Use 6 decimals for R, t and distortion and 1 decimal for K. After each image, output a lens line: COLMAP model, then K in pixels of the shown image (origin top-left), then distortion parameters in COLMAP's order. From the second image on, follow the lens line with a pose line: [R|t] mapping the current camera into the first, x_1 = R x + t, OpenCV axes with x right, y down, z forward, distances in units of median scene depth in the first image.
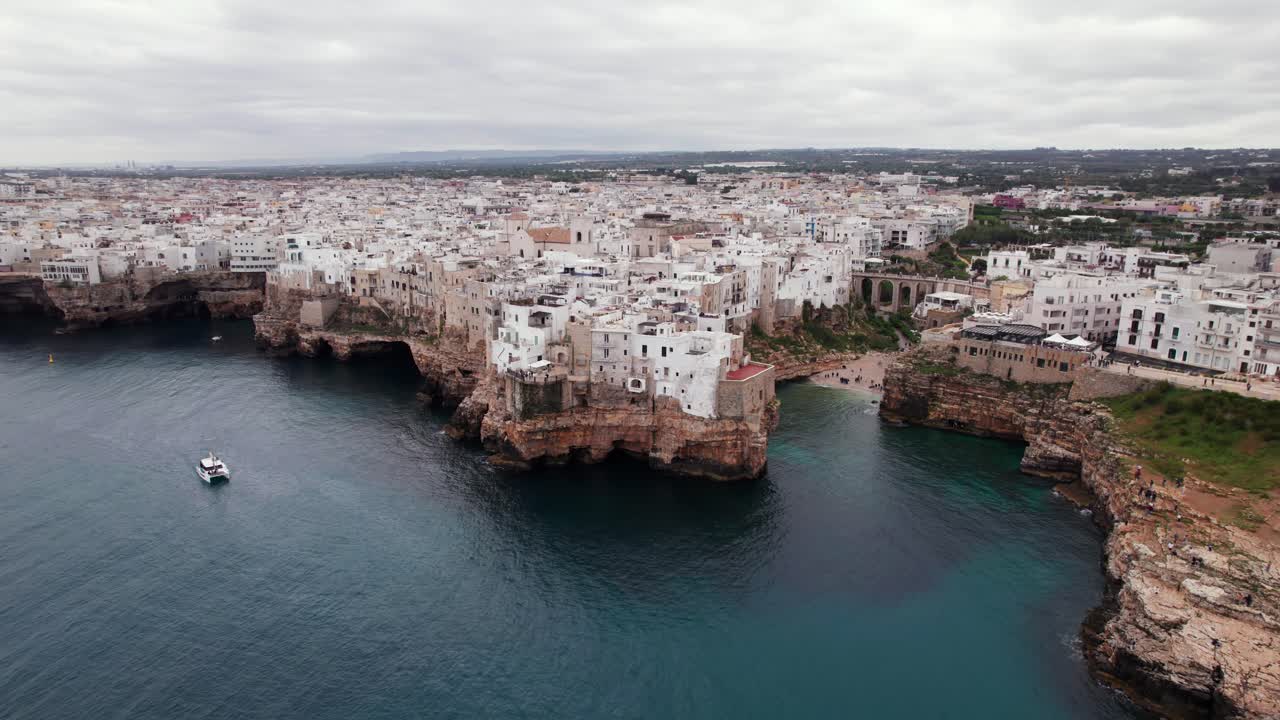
lens RADIAL K [[880.6, 0, 640.0], [0, 880.6, 360.0], [0, 0, 1]] dist [-0.001368, -0.001848]
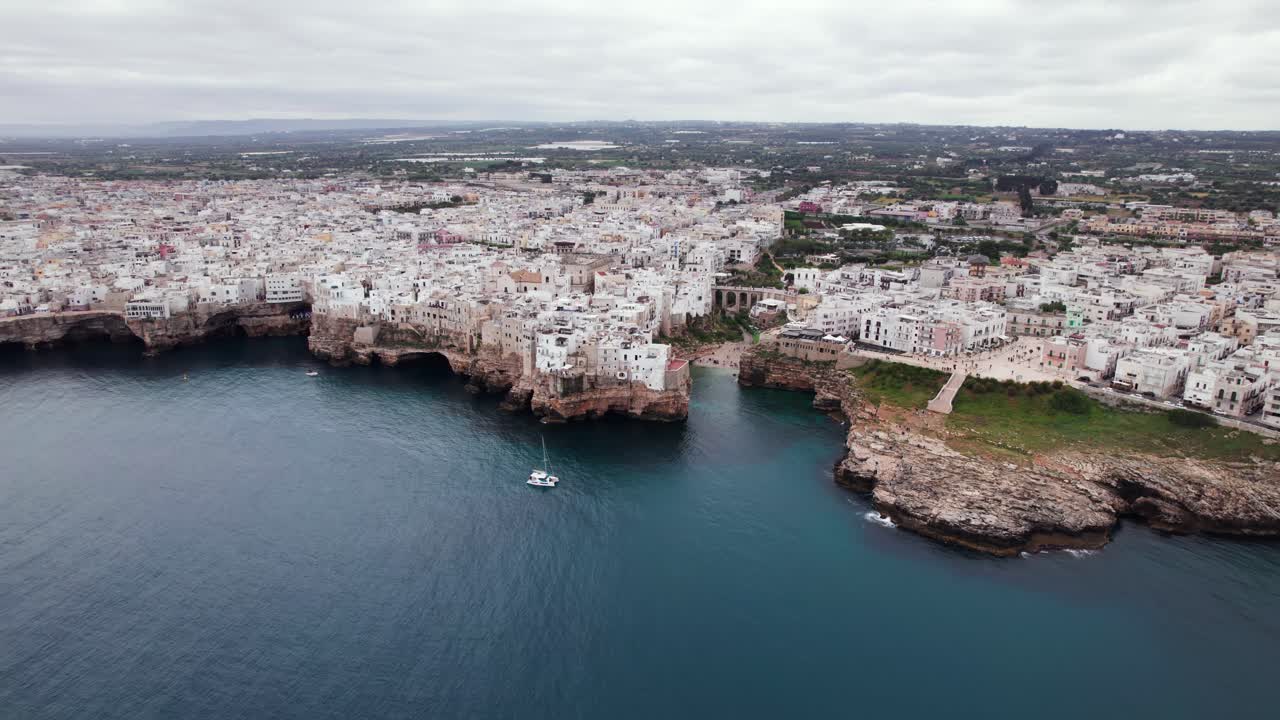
lens RADIAL K [[880.6, 0, 640.0], [0, 880.6, 360.0], [0, 0, 1]] dist [-0.001368, -0.001848]
pose [[0.980167, -0.053831, 0.190721, -0.226748], [0.046959, 0.998081, 0.040373, -0.055666], [-0.192528, -0.030616, 0.980814, -0.612731]]
